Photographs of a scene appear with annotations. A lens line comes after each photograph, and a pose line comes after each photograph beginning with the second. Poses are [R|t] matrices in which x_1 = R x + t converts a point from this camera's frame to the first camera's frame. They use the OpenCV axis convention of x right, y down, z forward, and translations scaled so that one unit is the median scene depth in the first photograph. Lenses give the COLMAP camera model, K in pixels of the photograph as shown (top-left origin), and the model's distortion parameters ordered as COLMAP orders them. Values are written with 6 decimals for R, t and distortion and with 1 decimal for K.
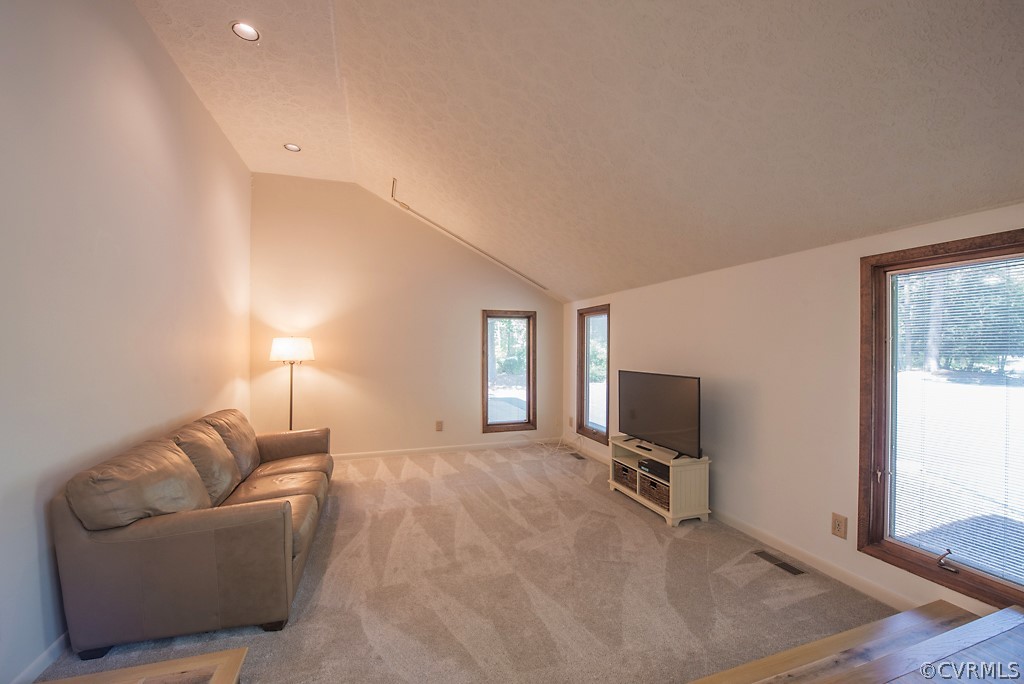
lens RADIAL K [[414.5, 0, 508.4], [0, 414.5, 342.5], [0, 0, 1]] dist [-0.016819, -0.001352]
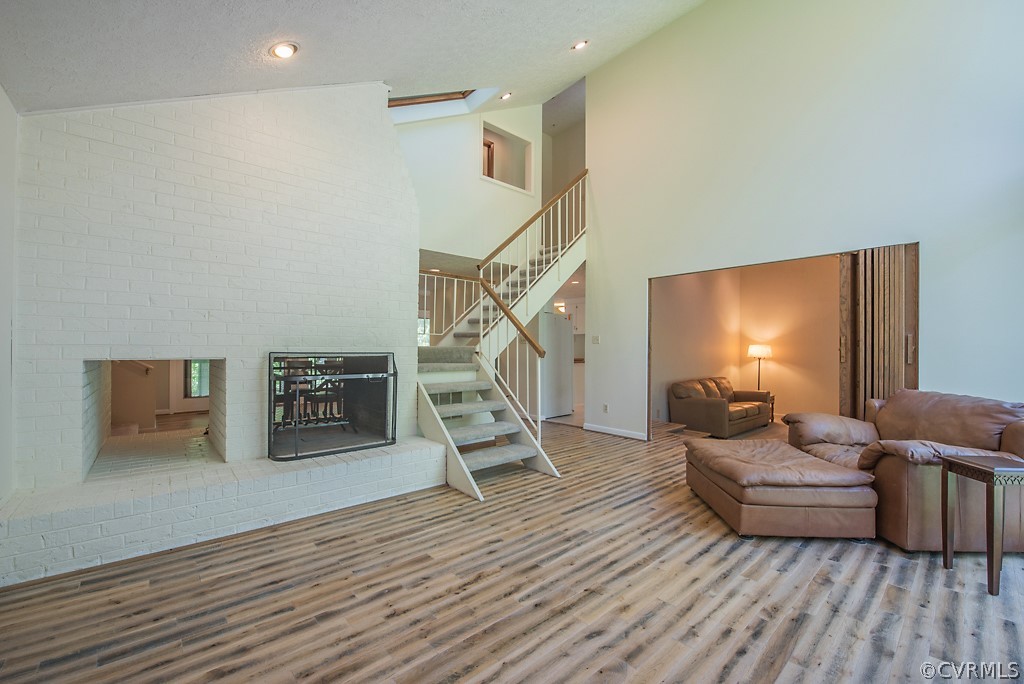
lens RADIAL K [[414.5, 0, 510.8], [0, 414.5, 345.6], [0, 0, 1]] dist [-0.016819, -0.001352]
pose [[0.391228, -0.003753, -0.920286, 0.728415], [0.001989, 0.999993, -0.003233, -0.003790], [0.920291, -0.000565, 0.391233, -0.734820]]
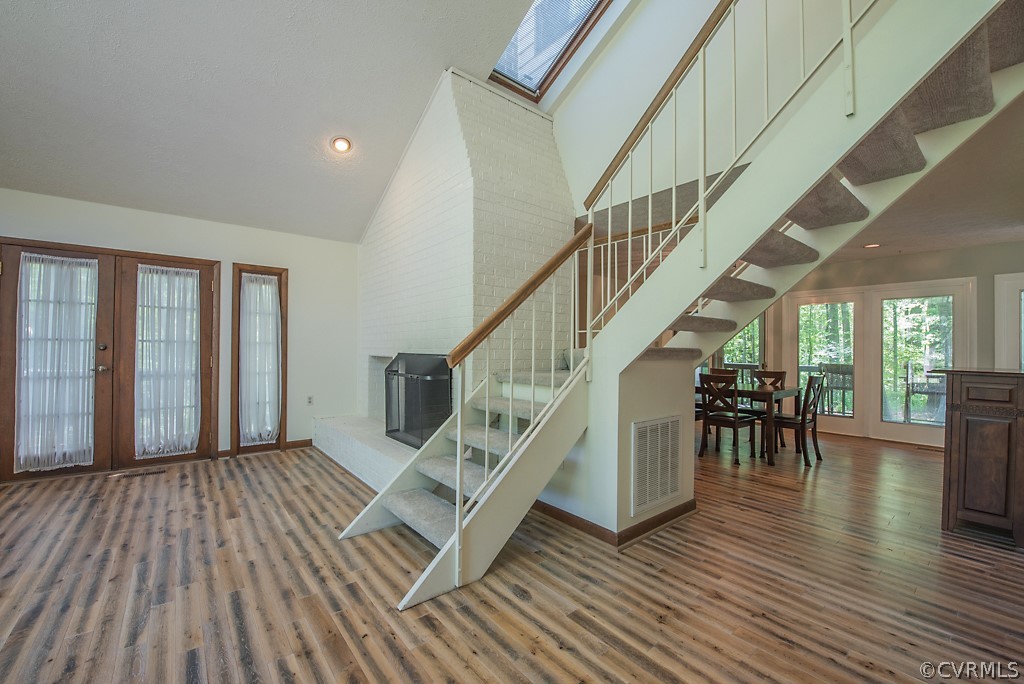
lens RADIAL K [[414.5, 0, 506.8], [0, 414.5, 346.7], [0, 0, 1]] dist [-0.016819, -0.001352]
pose [[-0.937463, -0.014287, -0.347793, 0.088279], [-0.009935, 0.999848, -0.014293, 0.001018], [0.347944, -0.009944, -0.937463, 0.052641]]
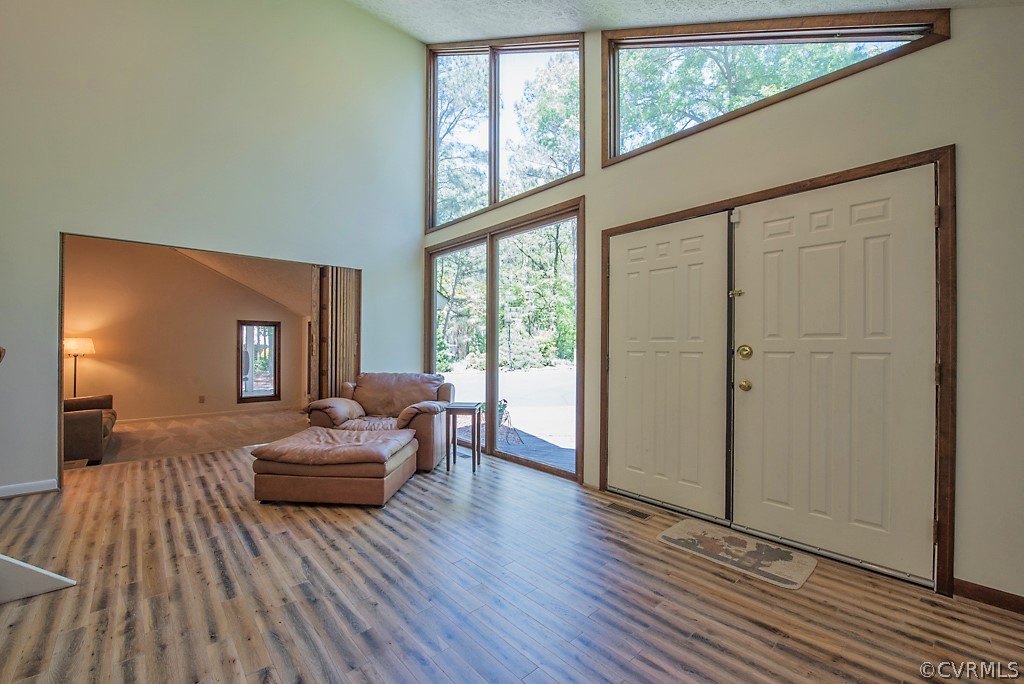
lens RADIAL K [[414.5, 0, 505.3], [0, 414.5, 346.5], [0, 0, 1]] dist [-0.016819, -0.001352]
pose [[0.916910, 0.002742, 0.399084, 0.281703], [-0.006945, 0.999935, 0.009087, -0.005087], [-0.399033, -0.011104, 0.916869, -0.890754]]
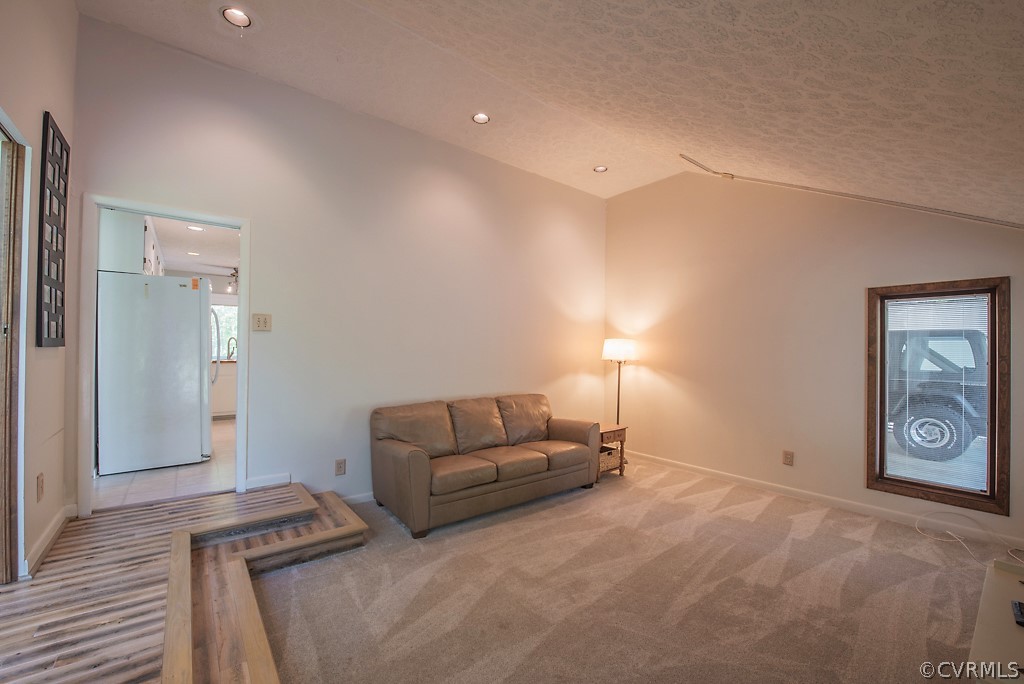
lens RADIAL K [[417.5, 0, 515.1], [0, 417.5, 344.9], [0, 0, 1]] dist [-0.017192, -0.001906]
pose [[0.336287, -0.009445, -0.941712, 0.418955], [0.000692, 0.999952, -0.009782, 0.013727], [0.941759, 0.002638, 0.336277, 0.367360]]
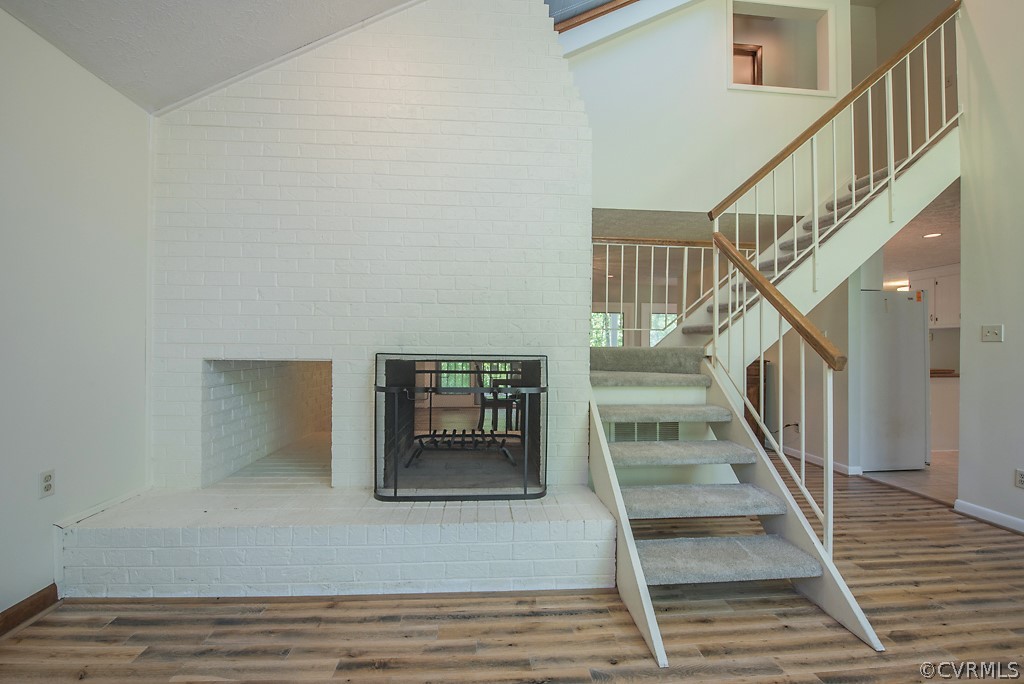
lens RADIAL K [[414.5, 0, 511.4], [0, 414.5, 348.6], [0, 0, 1]] dist [-0.016819, -0.001352]
pose [[-0.244518, -0.008099, -0.969611, 0.436135], [-0.002231, 0.999967, -0.007790, 0.001505], [0.969642, 0.000259, -0.244528, -0.554797]]
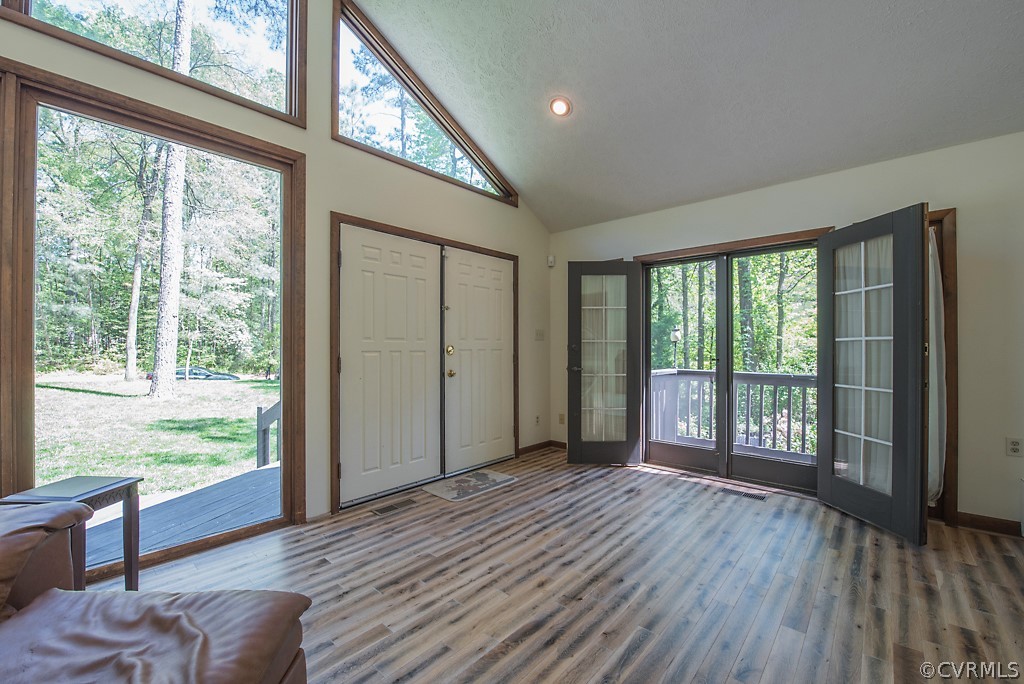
lens RADIAL K [[414.5, 0, 510.3], [0, 414.5, 344.8], [0, 0, 1]] dist [-0.016819, -0.001352]
pose [[-0.497050, 0.003421, 0.867715, 0.061570], [-0.007708, 0.999935, -0.008357, 0.000797], [-0.867688, -0.010842, -0.496991, -0.243004]]
